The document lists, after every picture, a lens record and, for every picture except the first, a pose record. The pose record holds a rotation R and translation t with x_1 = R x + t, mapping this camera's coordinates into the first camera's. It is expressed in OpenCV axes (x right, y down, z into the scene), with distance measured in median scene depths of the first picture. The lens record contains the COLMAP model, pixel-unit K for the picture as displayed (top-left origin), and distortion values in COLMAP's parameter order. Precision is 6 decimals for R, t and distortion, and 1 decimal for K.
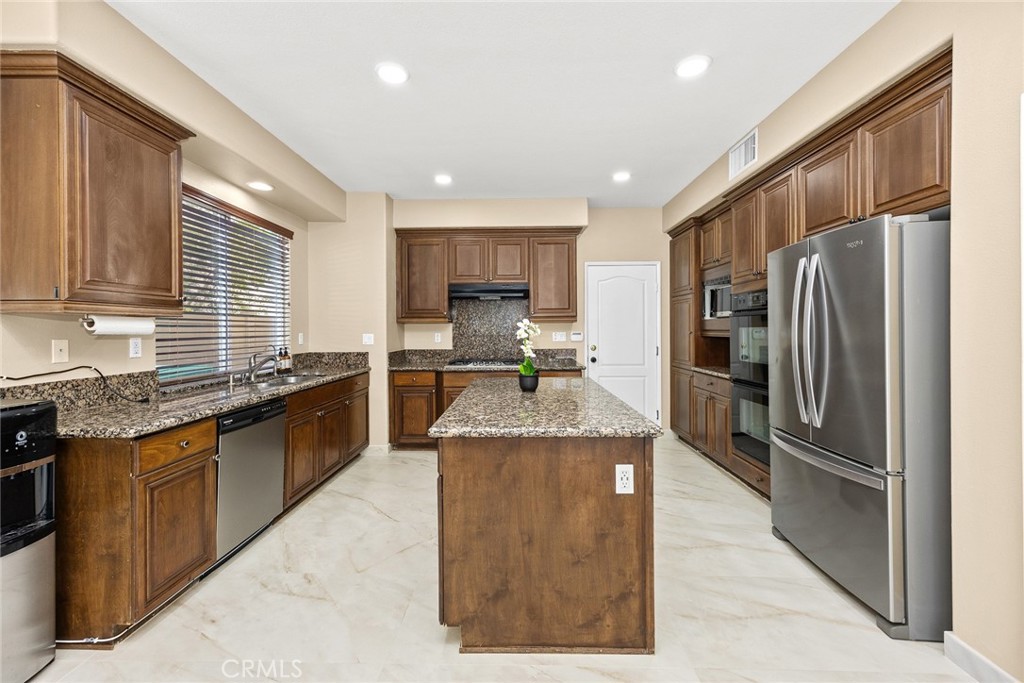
lens RADIAL K [[400.8, 0, 513.3], [0, 400.8, 327.5], [0, 0, 1]] dist [0.000146, 0.000028]
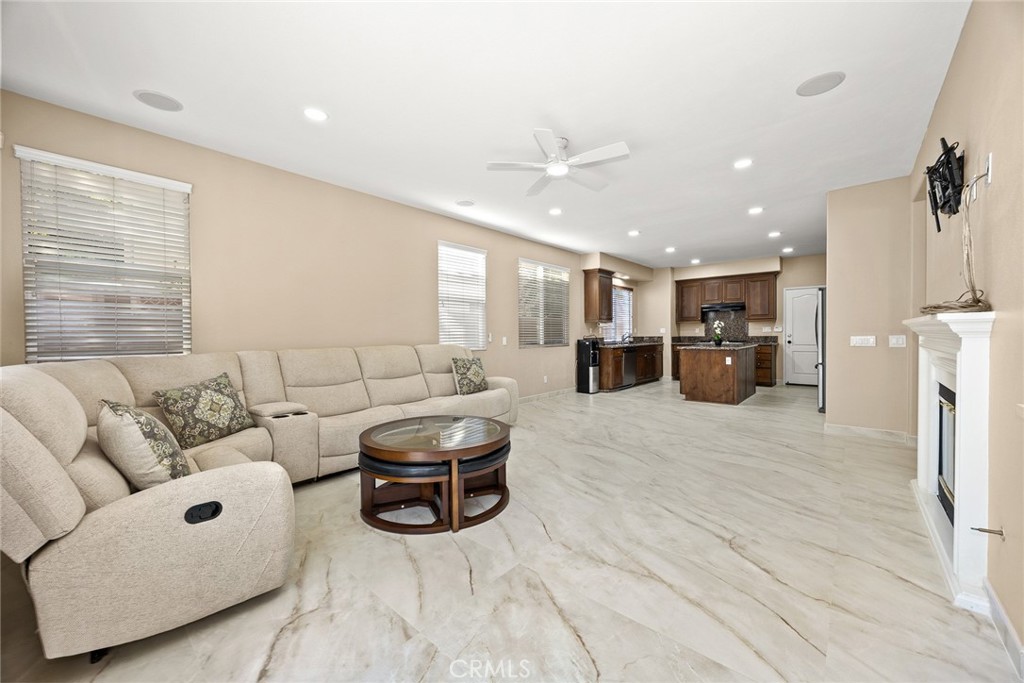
lens RADIAL K [[390.3, 0, 512.0], [0, 390.3, 341.5], [0, 0, 1]] dist [0.000711, 0.000039]
pose [[0.757508, 0.012153, -0.652713, 0.442634], [0.006511, 0.999636, 0.026168, 0.026301], [0.652794, -0.024072, 0.757153, -1.252475]]
